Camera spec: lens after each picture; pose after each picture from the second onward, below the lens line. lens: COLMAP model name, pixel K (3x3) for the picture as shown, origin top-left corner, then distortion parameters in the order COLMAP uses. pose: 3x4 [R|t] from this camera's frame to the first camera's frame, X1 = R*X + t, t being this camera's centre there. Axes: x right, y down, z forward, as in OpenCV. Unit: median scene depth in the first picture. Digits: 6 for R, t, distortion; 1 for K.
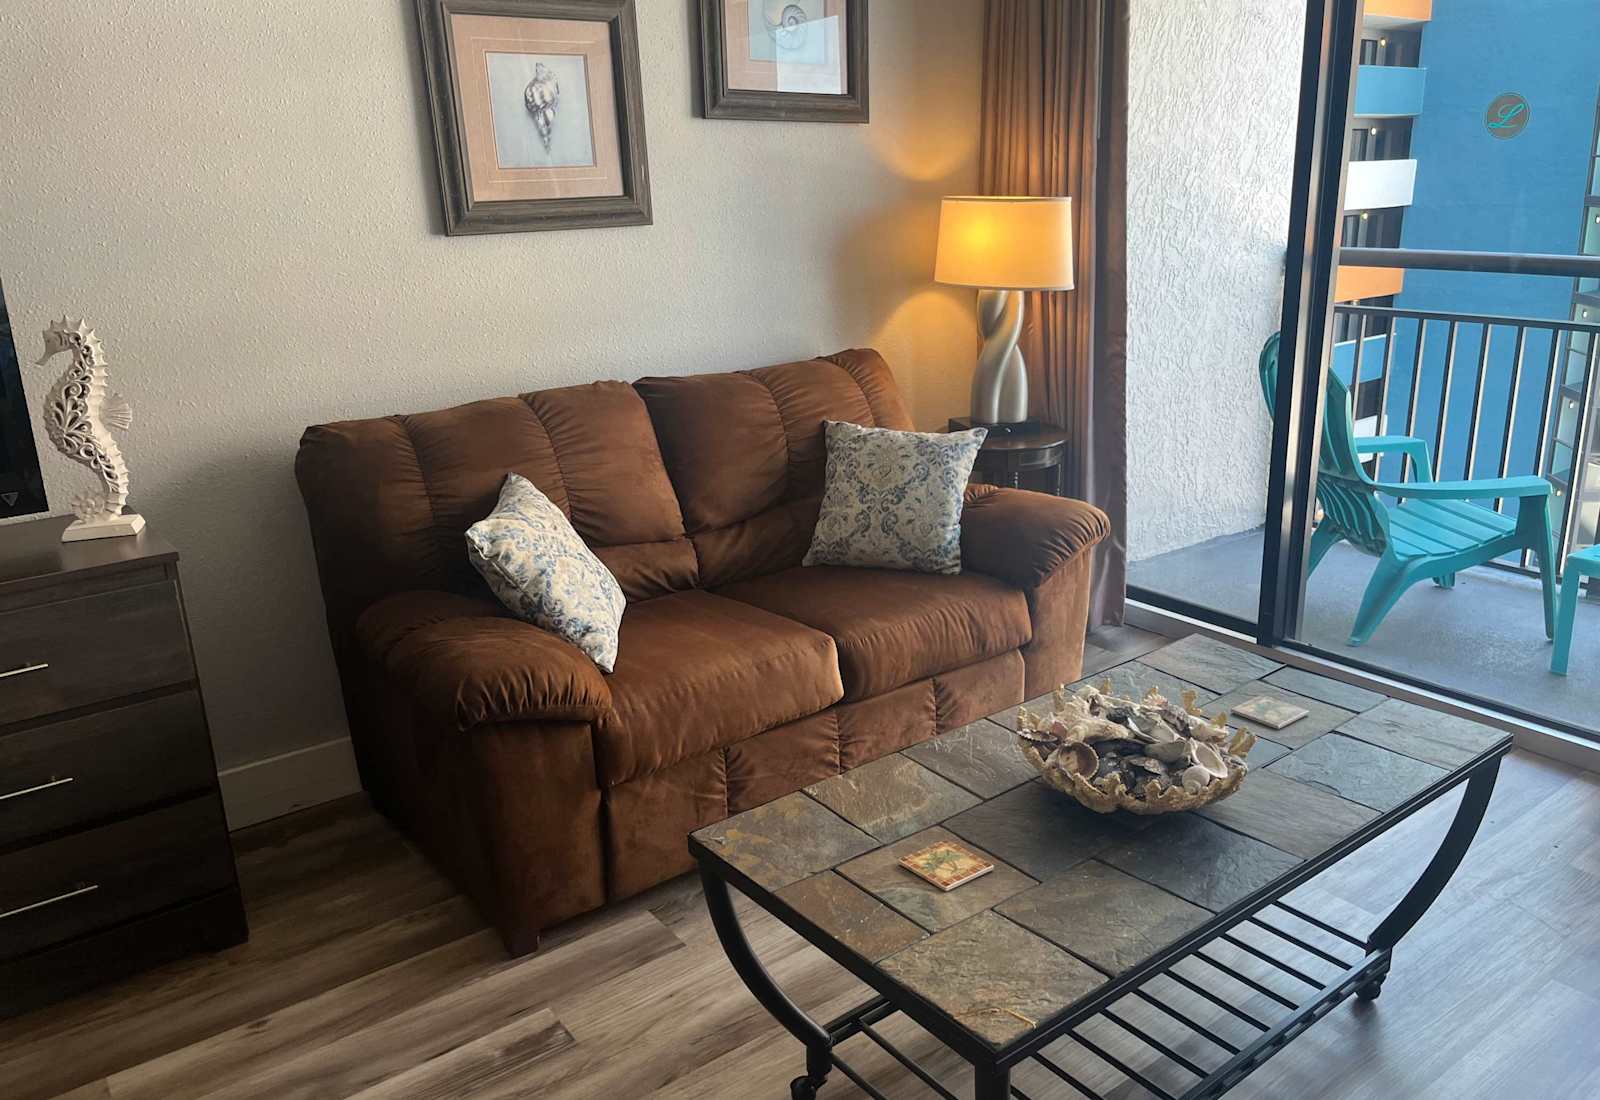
lens RADIAL K [[1240.3, 0, 800.0], [0, 1240.3, 550.0], [0, 0, 1]] dist [0.175814, -0.218061]
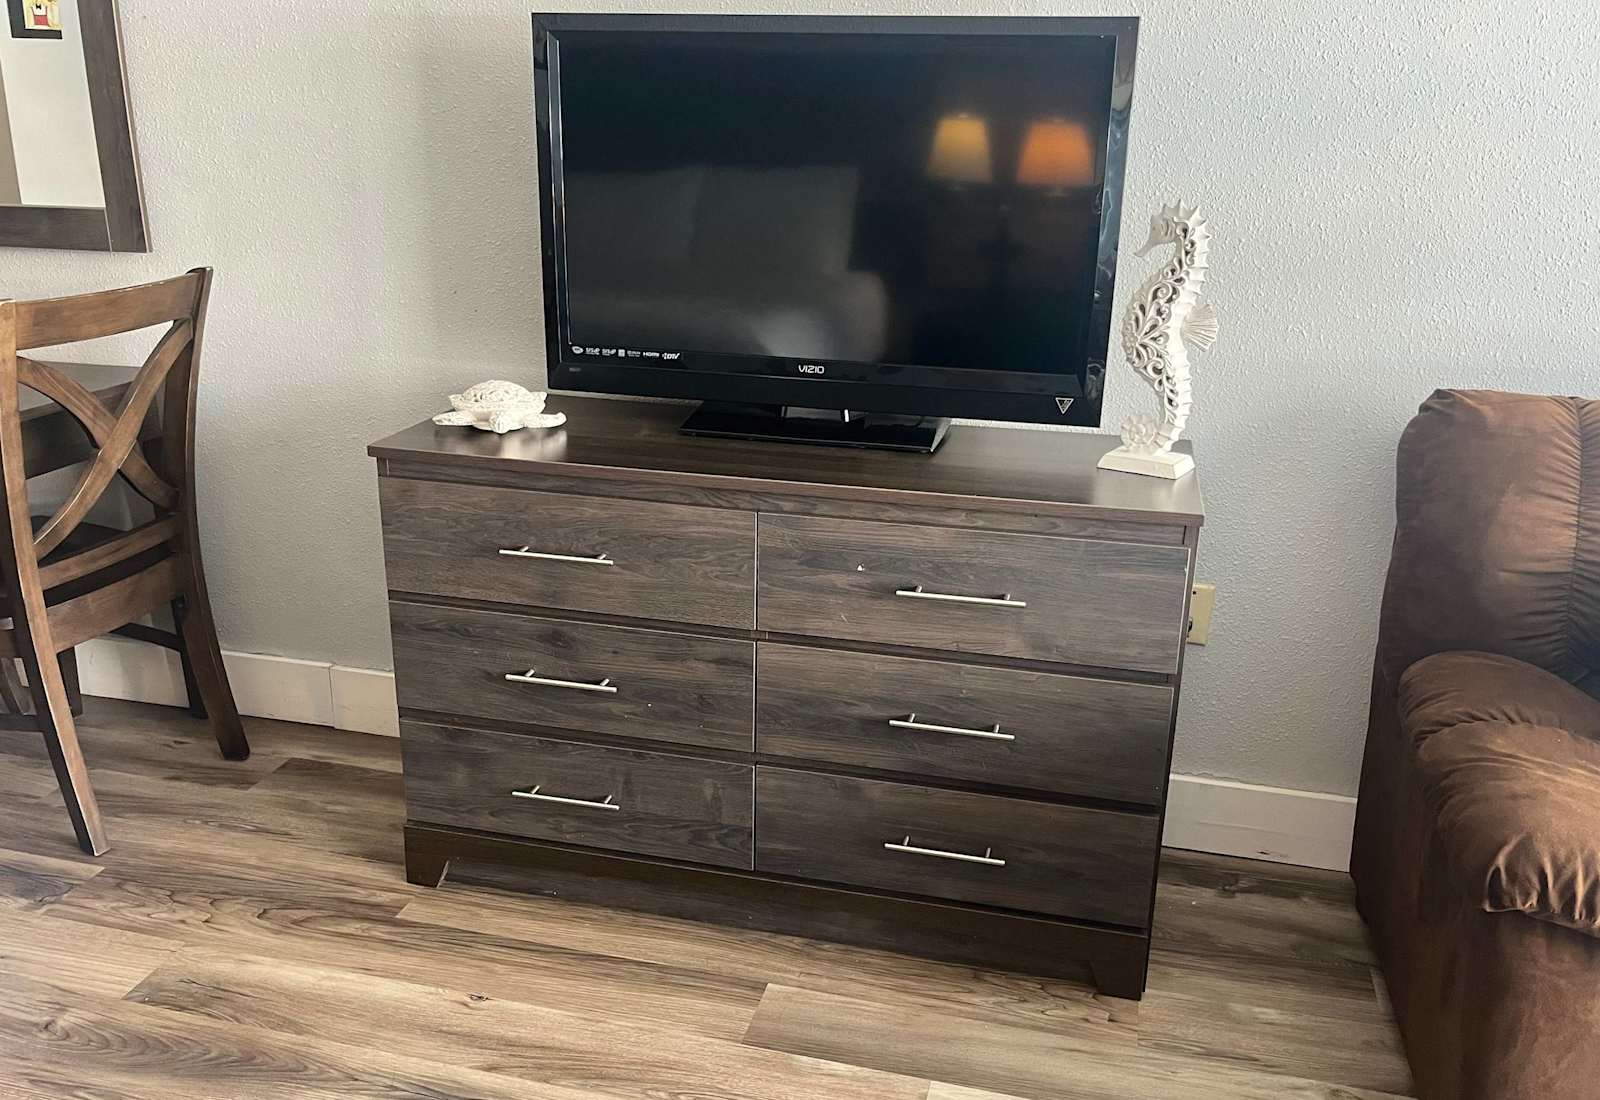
lens RADIAL K [[1284.7, 0, 800.0], [0, 1284.7, 550.0], [0, 0, 1]] dist [0.014853, -0.001593]
pose [[0.629260, 0.297693, -0.717921, -0.072003], [-0.262093, 0.950906, 0.164578, -0.041990], [0.731669, 0.084599, 0.676391, 0.283936]]
